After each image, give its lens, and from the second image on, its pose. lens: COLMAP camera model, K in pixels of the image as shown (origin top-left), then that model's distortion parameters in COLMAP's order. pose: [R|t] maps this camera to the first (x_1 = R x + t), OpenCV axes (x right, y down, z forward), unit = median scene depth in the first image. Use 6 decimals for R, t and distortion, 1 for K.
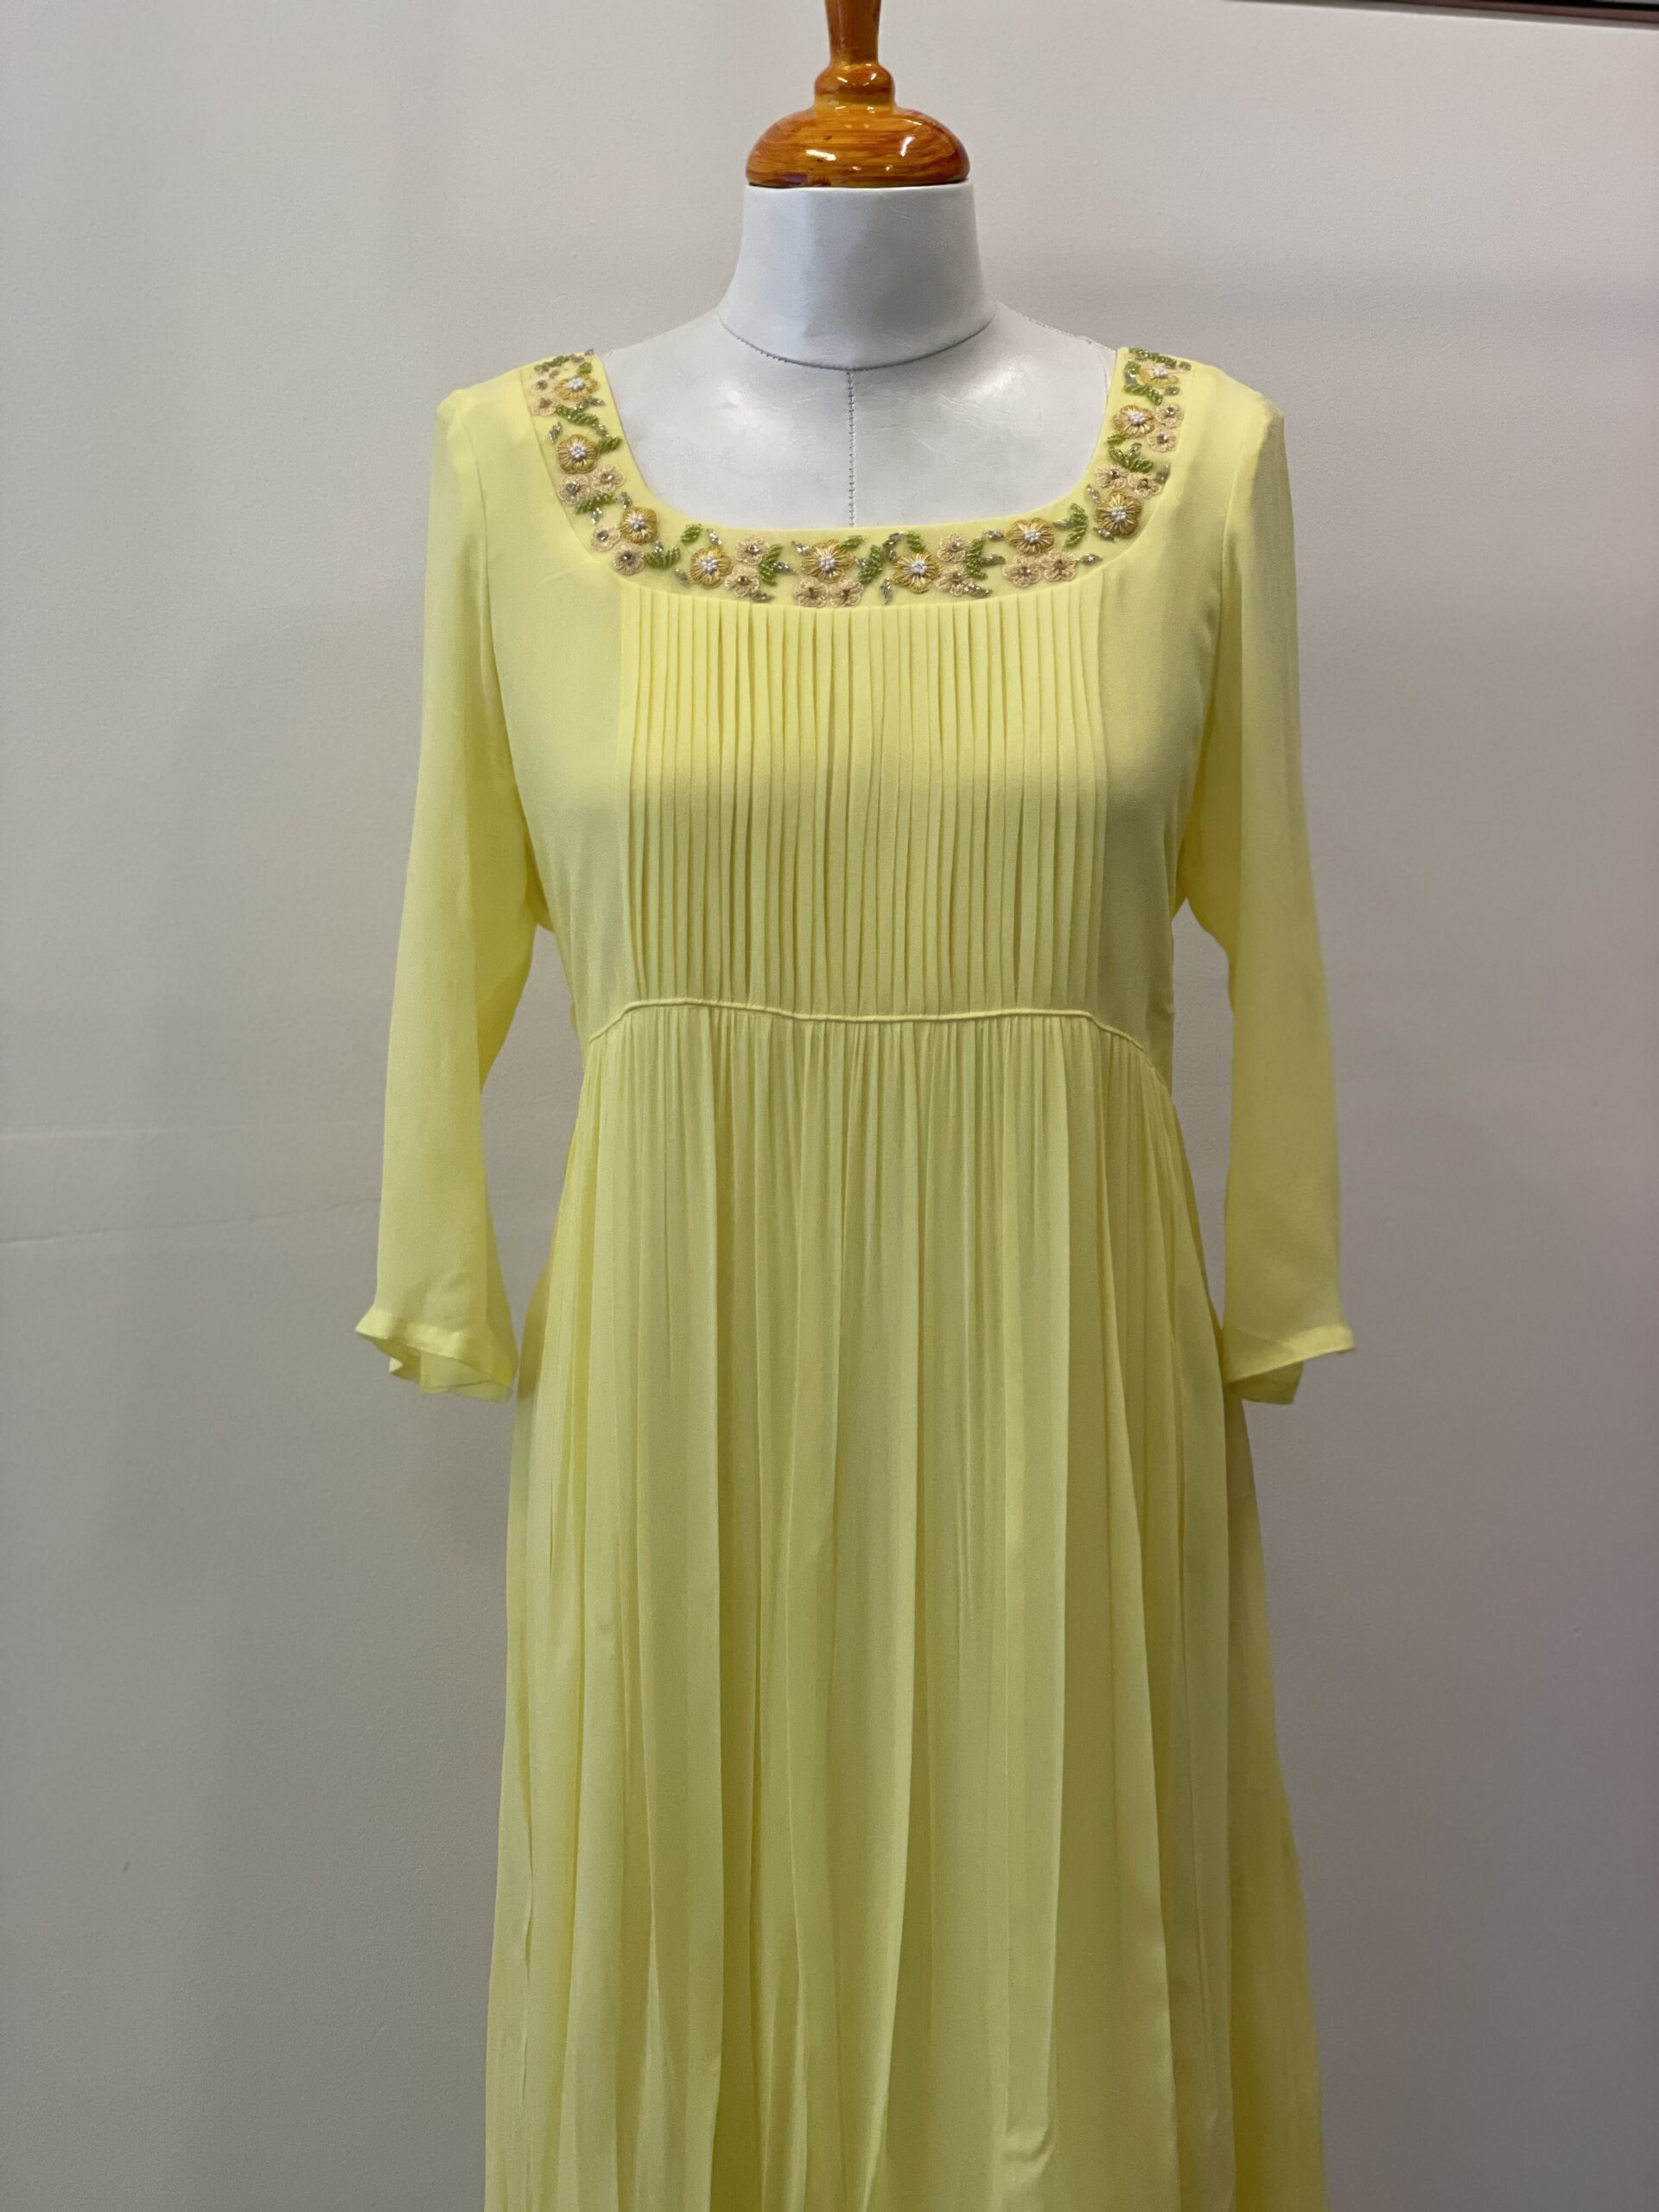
lens RADIAL K [[3306.9, 0, 833.6], [0, 3306.9, 1132.3], [0, 0, 1]] dist [-0.041437, 1.325251]
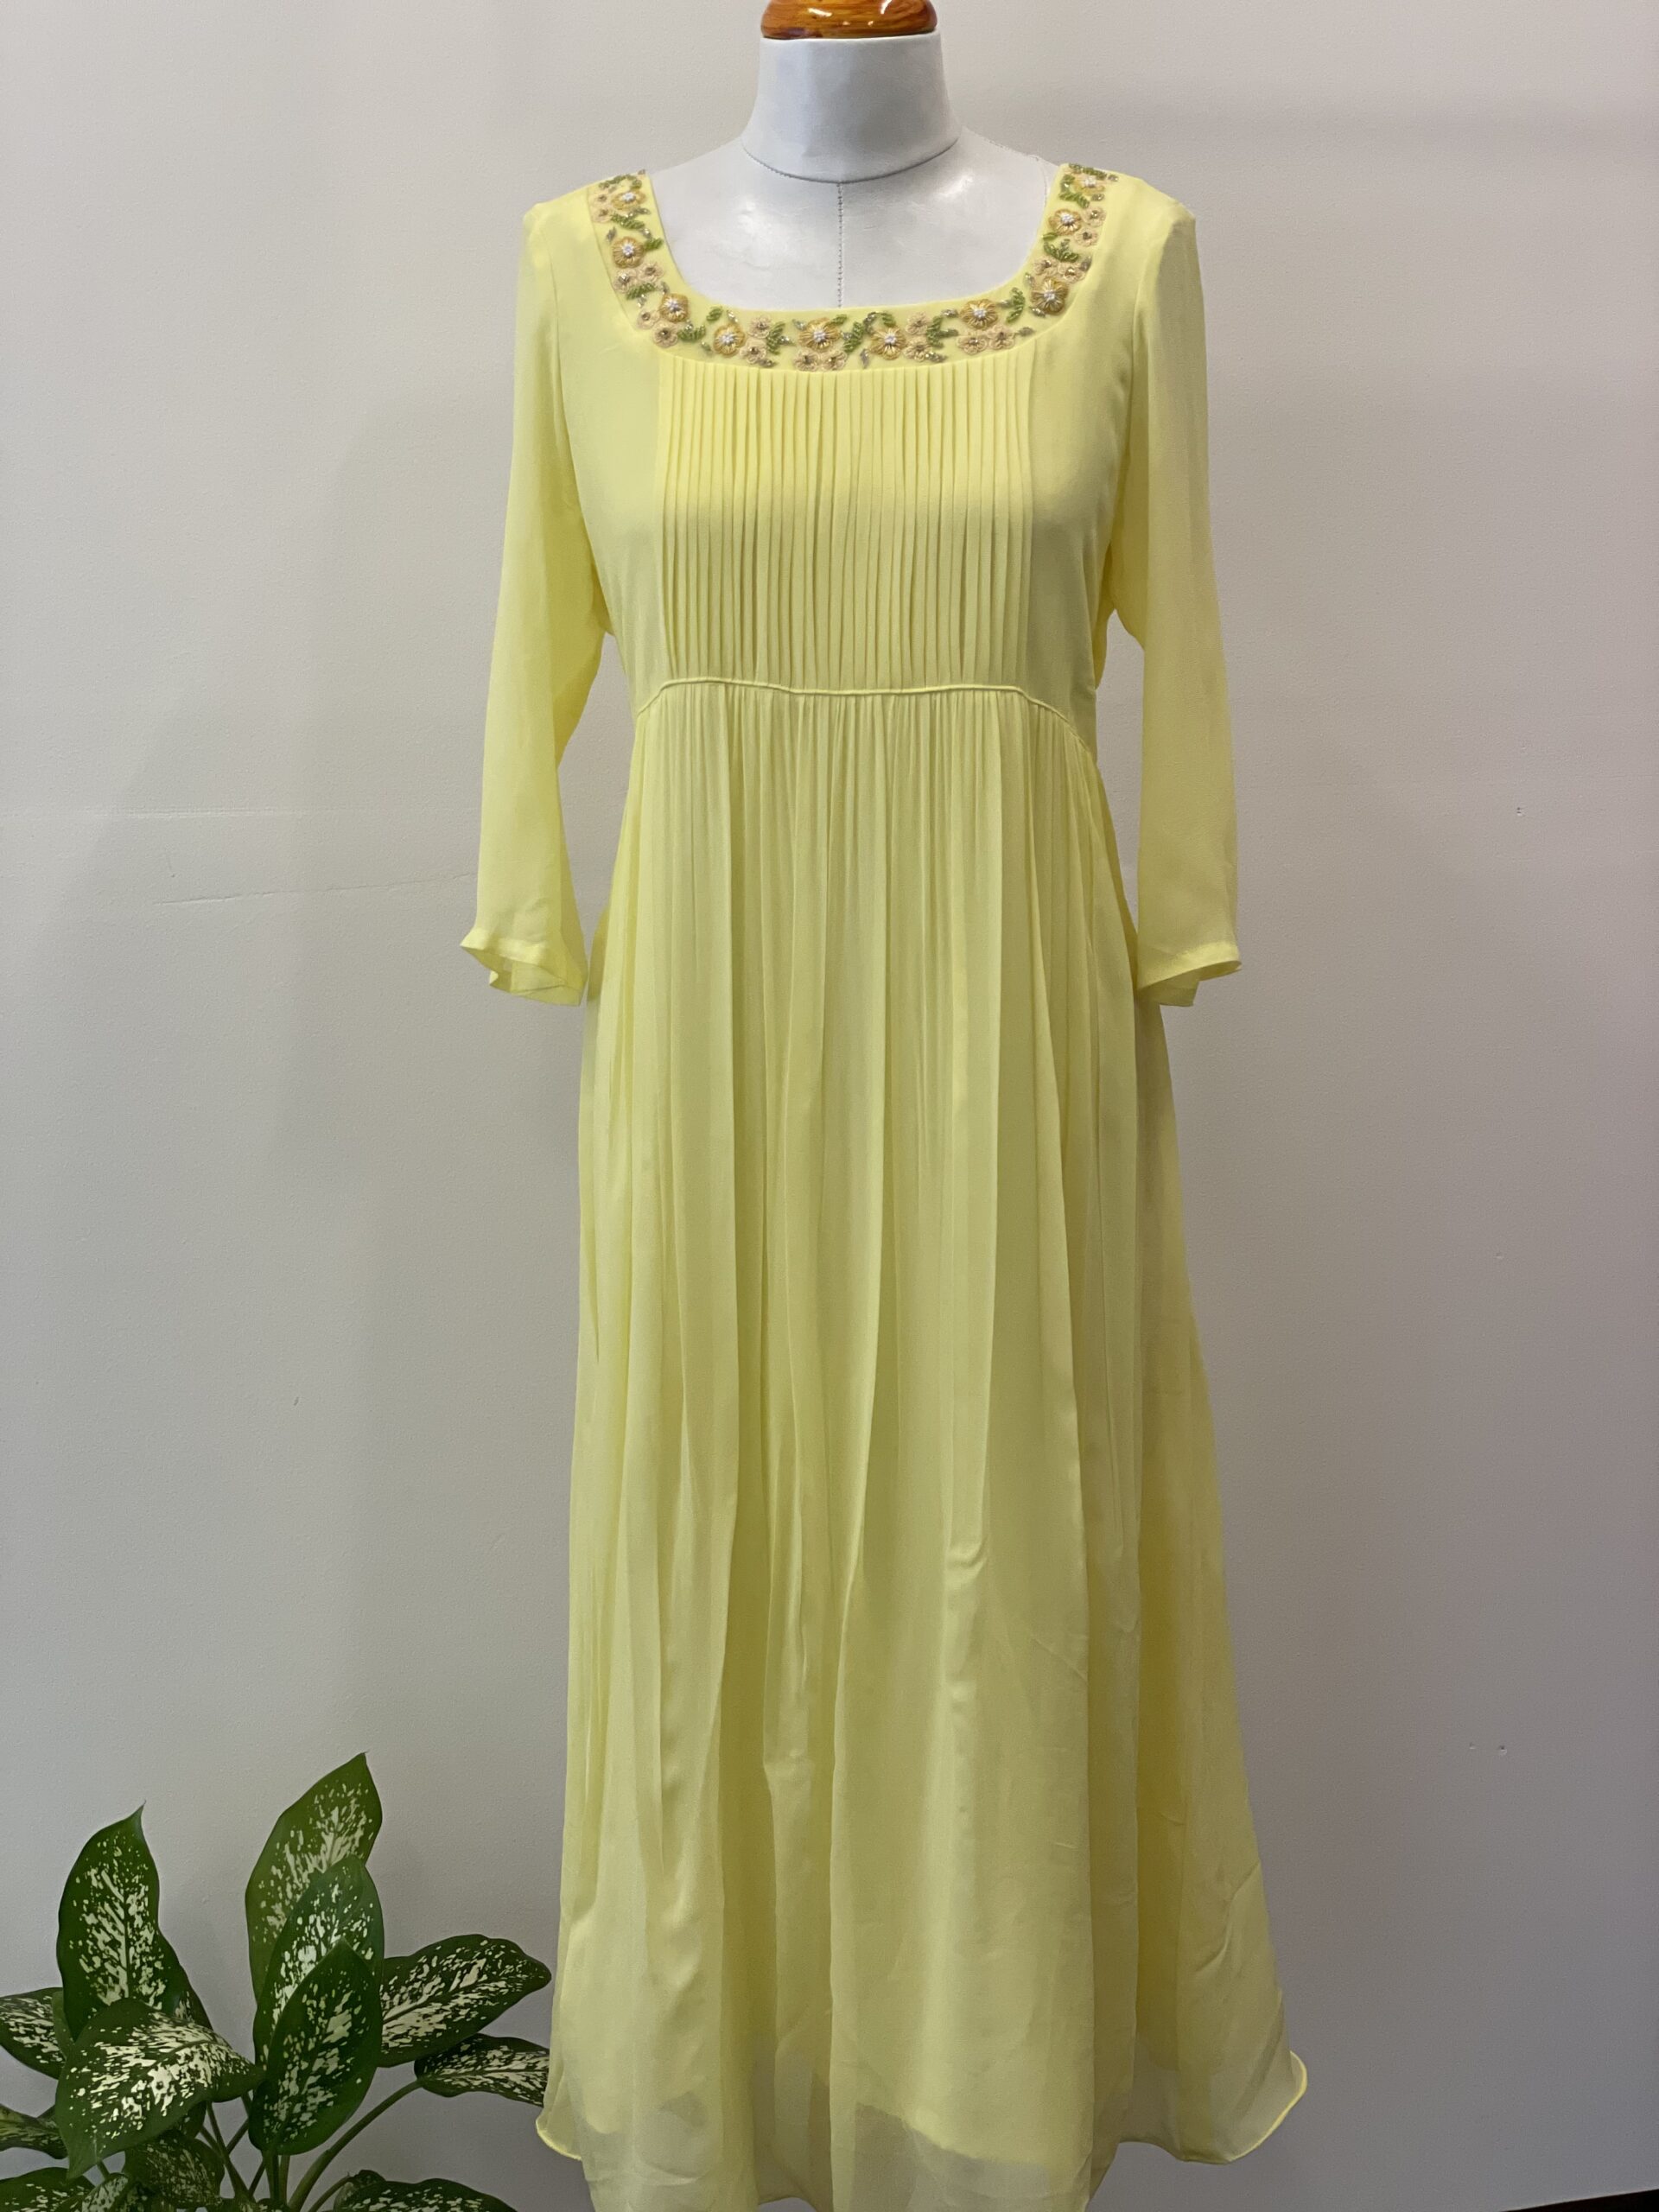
lens RADIAL K [[3294.4, 0, 829.5], [0, 3294.4, 1106.0], [0, 0, 1]] dist [0.073549, 0.165580]
pose [[0.998180, 0.005683, -0.060029, 0.079887], [-0.003396, 0.999267, 0.038136, 0.076202], [0.060202, -0.037862, 0.997468, -0.286959]]
